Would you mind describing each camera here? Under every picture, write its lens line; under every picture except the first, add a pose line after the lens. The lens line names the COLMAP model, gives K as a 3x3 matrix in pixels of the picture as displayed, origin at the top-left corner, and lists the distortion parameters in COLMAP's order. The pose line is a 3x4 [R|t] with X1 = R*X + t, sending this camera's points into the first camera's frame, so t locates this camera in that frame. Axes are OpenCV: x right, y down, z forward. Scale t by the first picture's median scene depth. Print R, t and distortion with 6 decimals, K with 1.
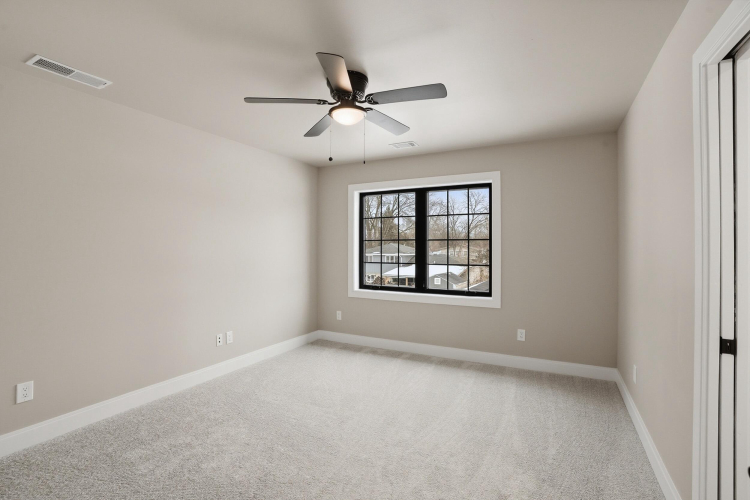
lens RADIAL K [[352.7, 0, 375.0], [0, 352.7, 250.0], [0, 0, 1]] dist [-0.073144, 0.030830]
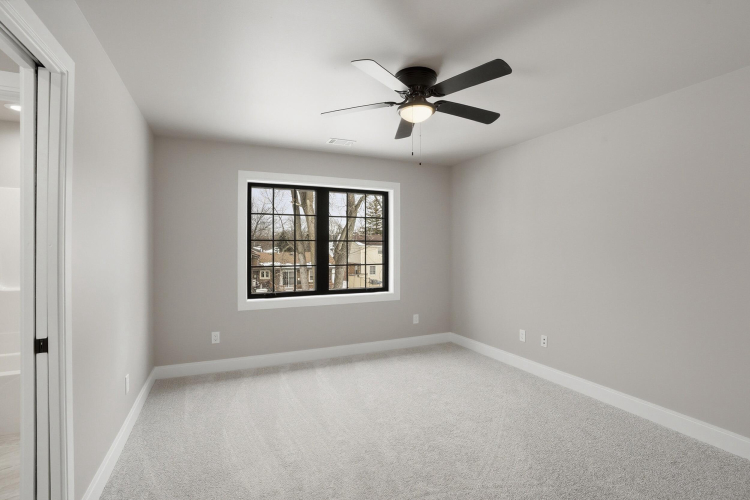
lens RADIAL K [[349.6, 0, 375.0], [0, 349.6, 250.0], [0, 0, 1]] dist [0.000818, 0.000028]
pose [[0.631522, -0.008419, 0.775313, -0.525687], [0.009932, 0.999947, 0.002768, -0.003723], [-0.775295, 0.005952, 0.631572, 0.276487]]
